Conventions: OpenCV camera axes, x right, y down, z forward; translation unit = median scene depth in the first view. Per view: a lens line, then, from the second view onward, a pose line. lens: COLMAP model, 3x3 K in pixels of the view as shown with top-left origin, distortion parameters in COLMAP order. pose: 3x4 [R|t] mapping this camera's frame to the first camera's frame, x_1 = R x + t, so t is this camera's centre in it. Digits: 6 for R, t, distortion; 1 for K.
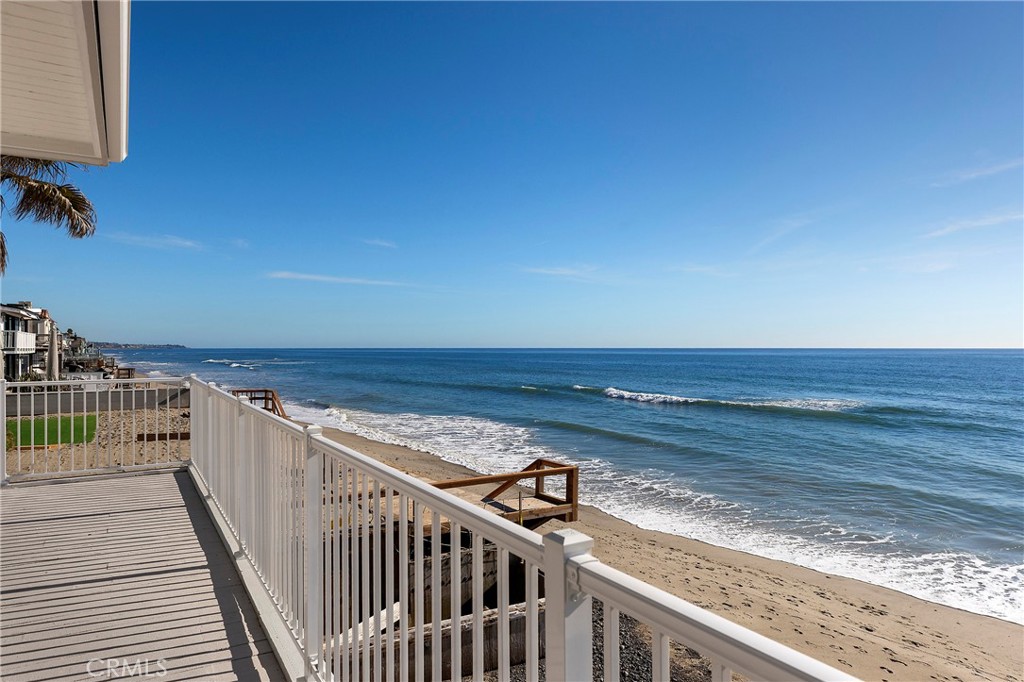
lens RADIAL K [[641.3, 0, 512.0], [0, 641.3, 341.0], [0, 0, 1]] dist [0.004847, 0.000802]
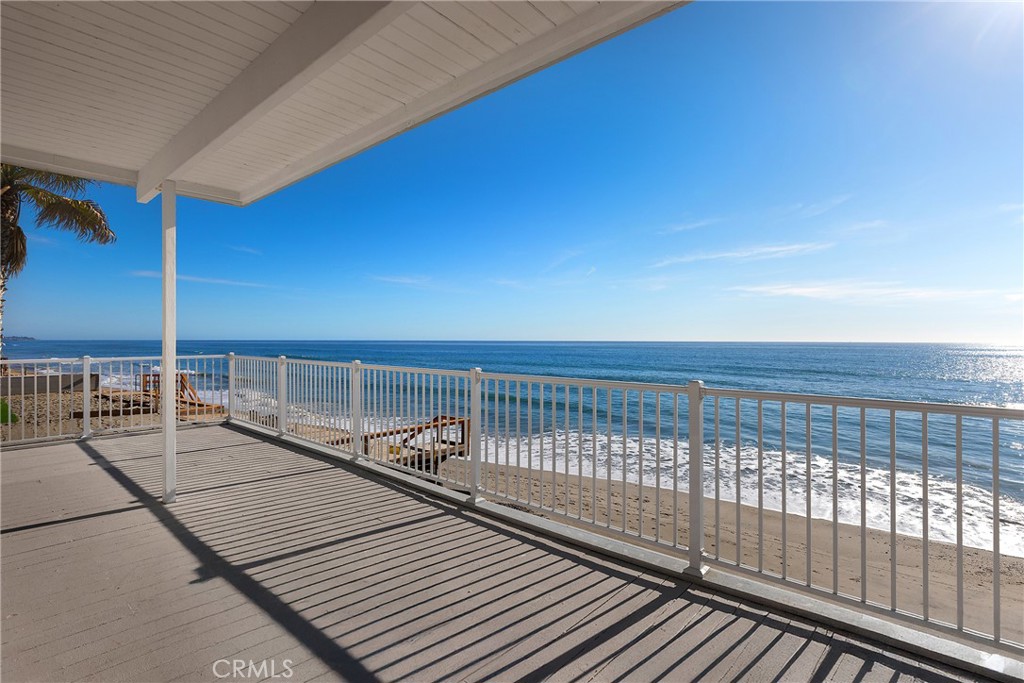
lens RADIAL K [[487.3, 0, 526.1], [0, 487.3, 340.6], [0, 0, 1]] dist [0.000004, 0.000249]
pose [[0.950029, -0.000919, 0.312161, -0.314967], [-0.002846, 0.999929, 0.011605, 0.020823], [-0.312149, -0.011914, 0.949958, -0.213035]]
